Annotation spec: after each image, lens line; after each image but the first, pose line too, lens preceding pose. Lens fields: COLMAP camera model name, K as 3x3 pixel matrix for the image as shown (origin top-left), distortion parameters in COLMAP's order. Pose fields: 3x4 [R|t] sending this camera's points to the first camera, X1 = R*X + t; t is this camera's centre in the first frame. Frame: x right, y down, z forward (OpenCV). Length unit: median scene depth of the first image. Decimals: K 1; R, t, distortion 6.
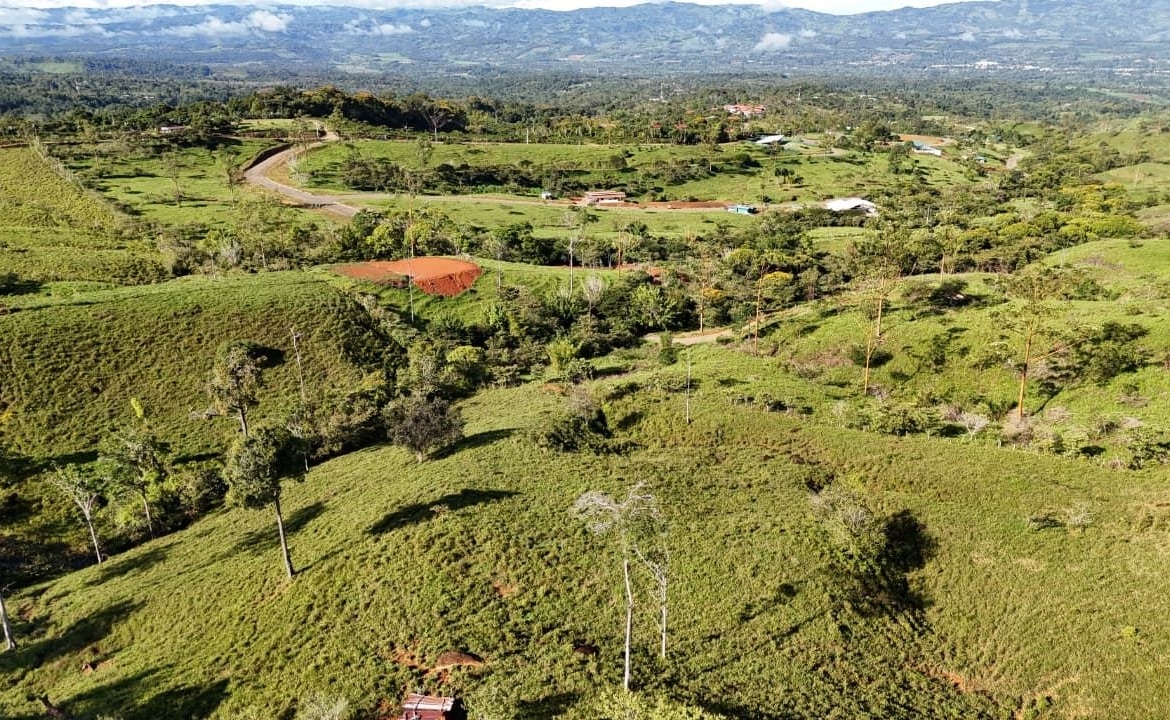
lens RADIAL K [[942.9, 0, 586.0], [0, 942.9, 356.8], [0, 0, 1]] dist [0.076258, -0.074537]
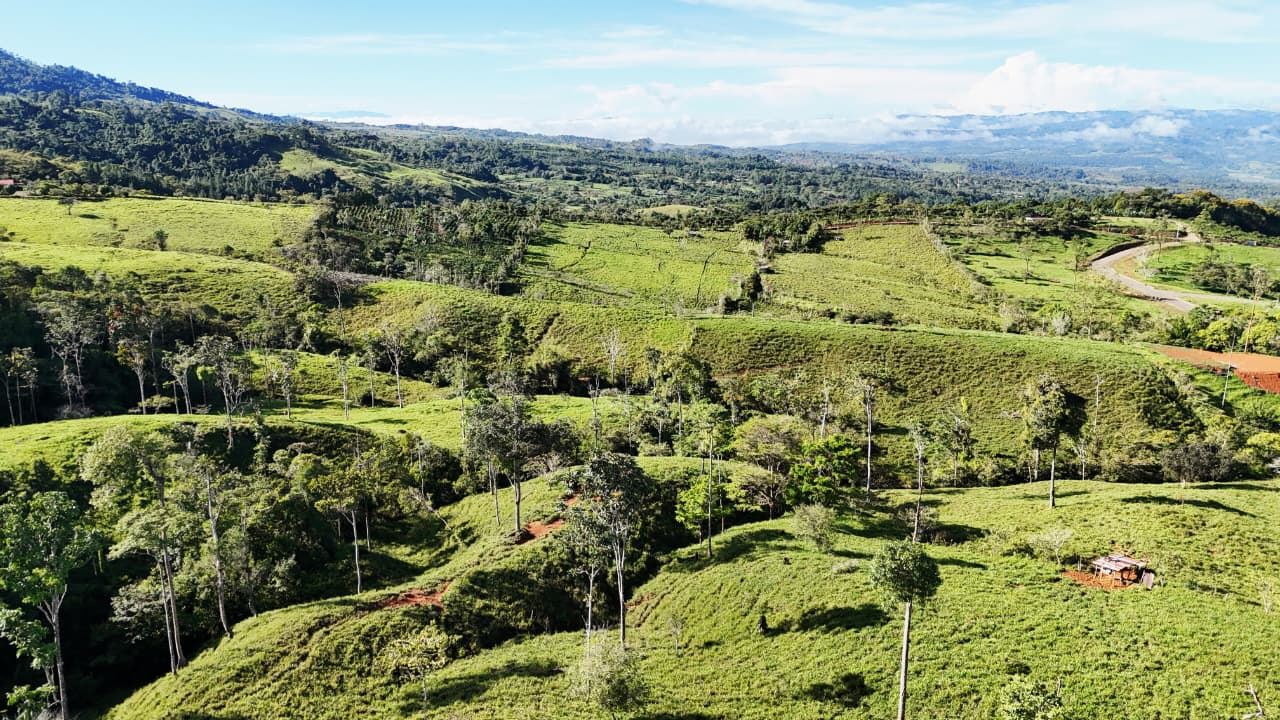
lens RADIAL K [[939.5, 0, 643.5], [0, 939.5, 359.6], [0, 0, 1]] dist [0.079182, -0.078828]
pose [[0.705687, 0.178792, -0.685594, 0.108479], [-0.244642, 0.969613, 0.001047, 0.093858], [0.664948, 0.166986, 0.727983, -0.264285]]
